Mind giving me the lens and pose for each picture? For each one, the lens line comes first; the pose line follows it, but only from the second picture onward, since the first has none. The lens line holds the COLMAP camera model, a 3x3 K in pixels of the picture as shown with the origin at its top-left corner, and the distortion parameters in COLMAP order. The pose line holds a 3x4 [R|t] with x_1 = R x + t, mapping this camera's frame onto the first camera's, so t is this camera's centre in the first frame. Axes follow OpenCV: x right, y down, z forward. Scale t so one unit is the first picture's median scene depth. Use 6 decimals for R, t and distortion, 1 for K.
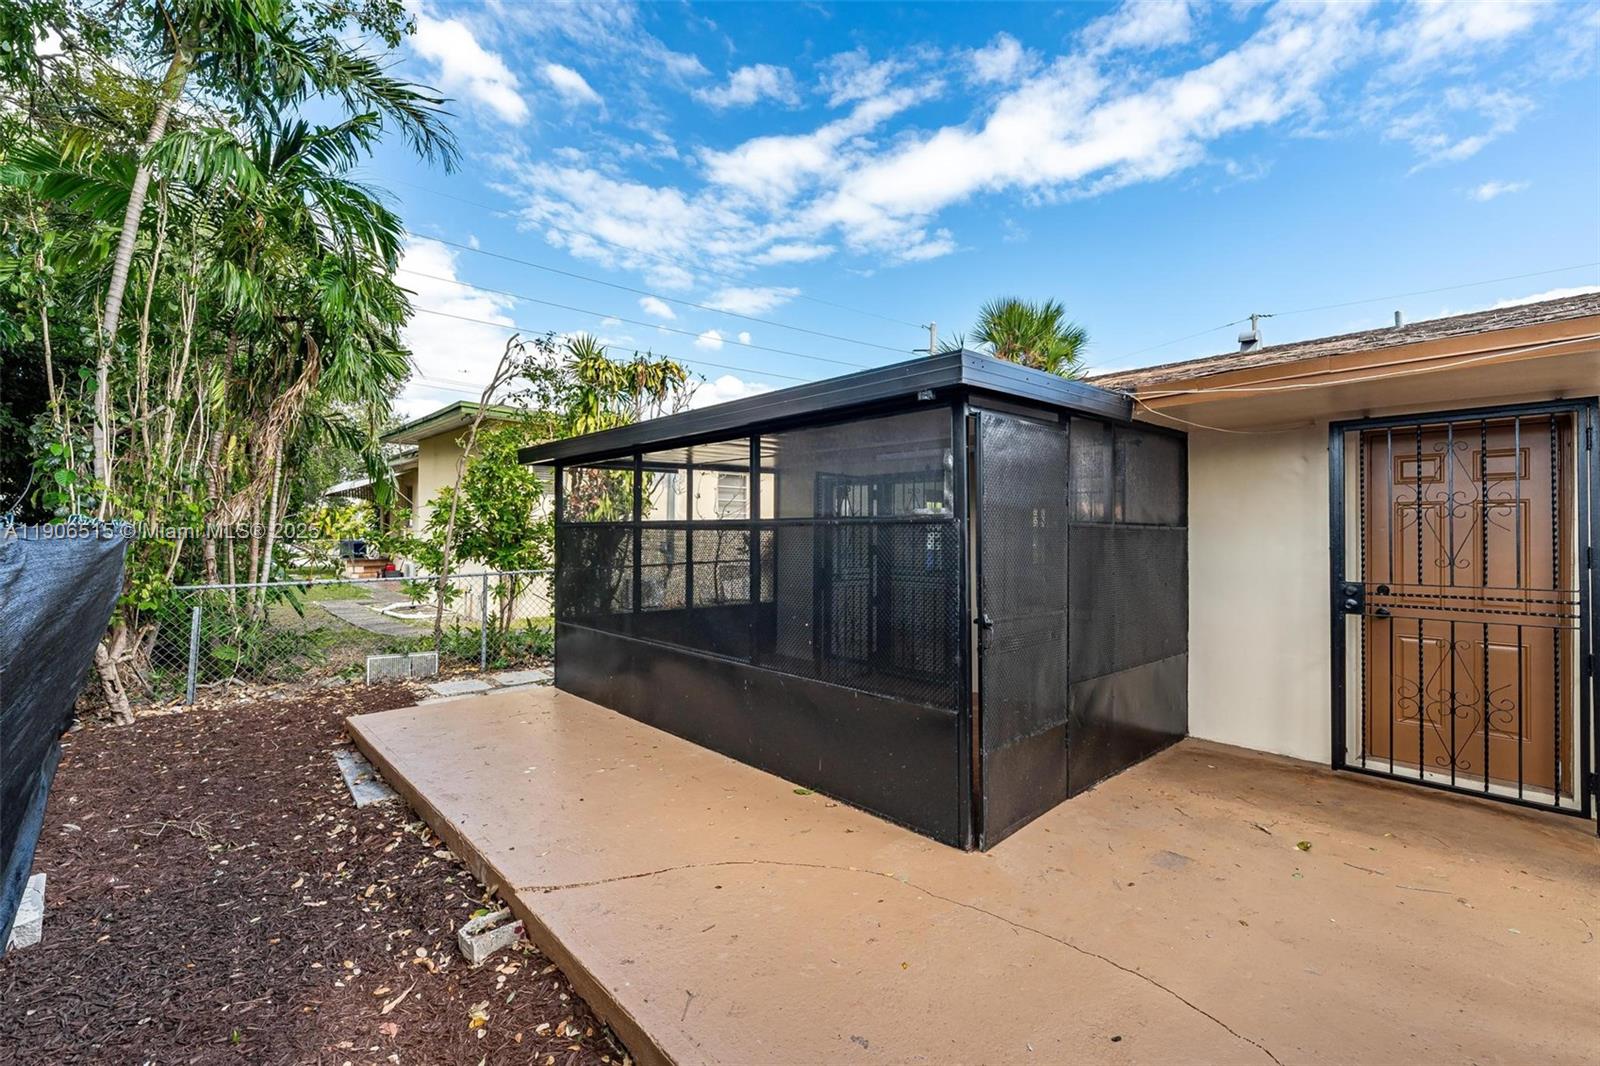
lens RADIAL K [[706.5, 0, 807.9], [0, 706.5, 530.8], [0, 0, 1]] dist [-0.000526, -0.001520]
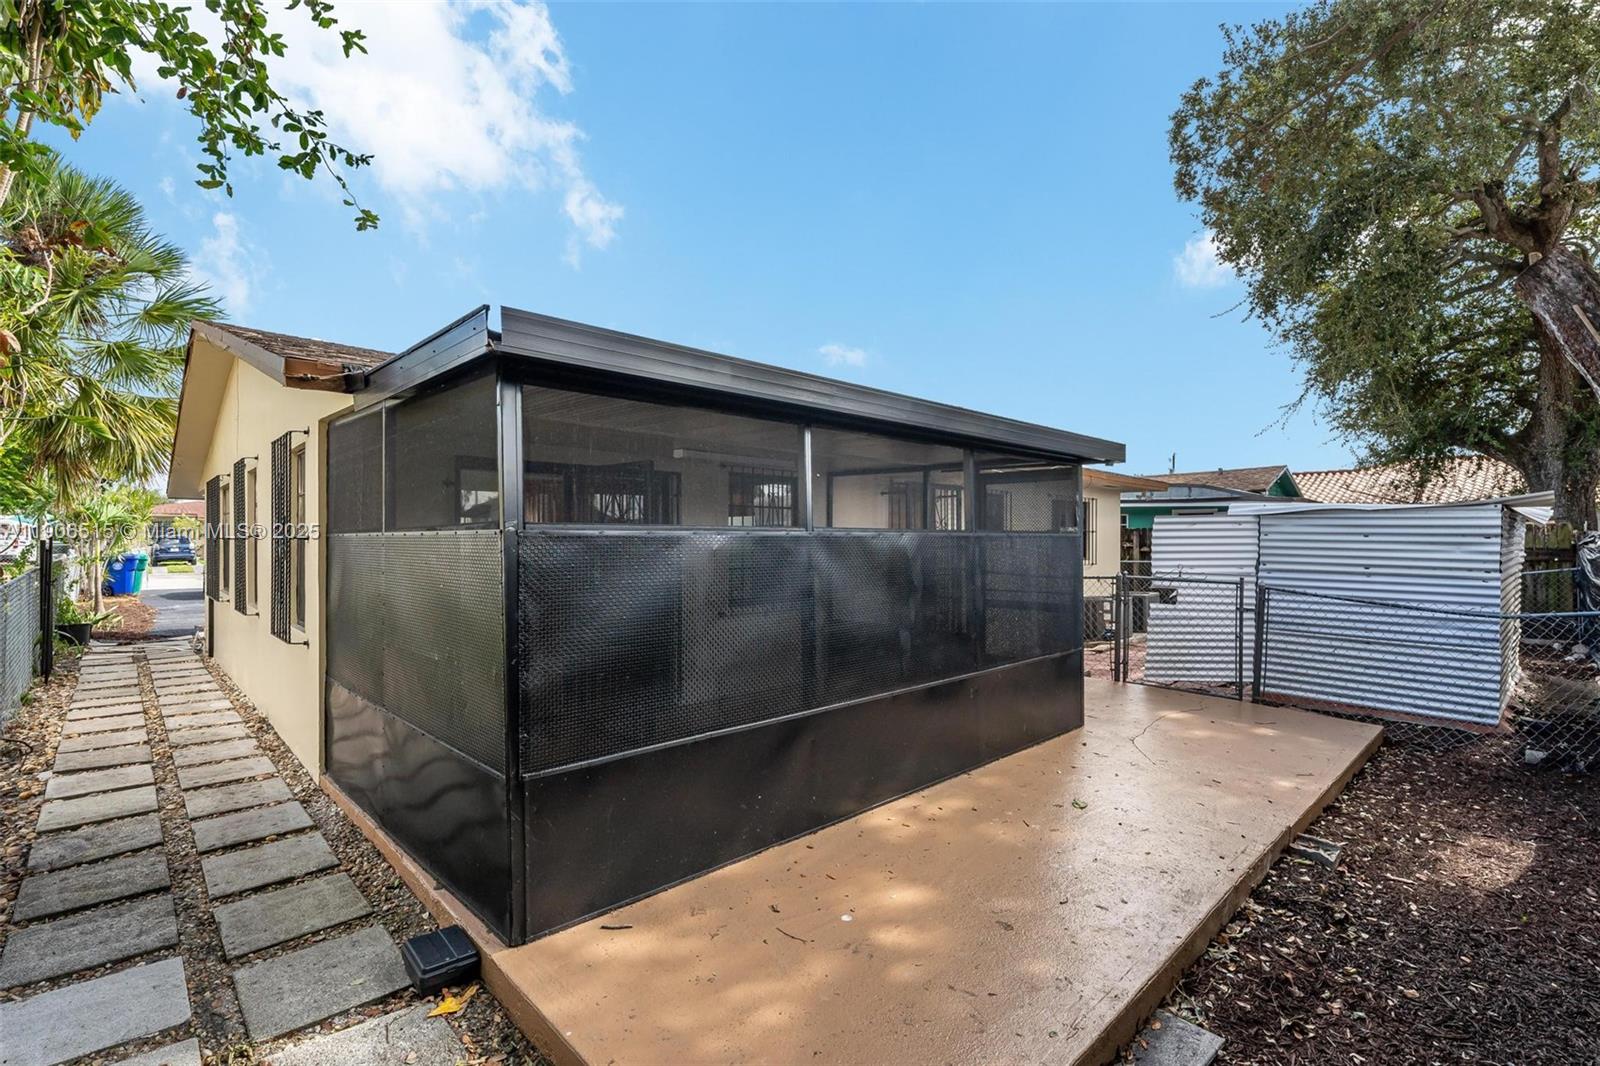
lens RADIAL K [[706.5, 0, 808.0], [0, 706.5, 534.0], [0, 0, 1]] dist [-0.000526, -0.001520]
pose [[-0.012746, -0.005919, 0.999901, -1.094765], [-0.006817, 0.999960, 0.005832, -0.016742], [-0.999896, -0.006742, -0.012786, 1.233107]]
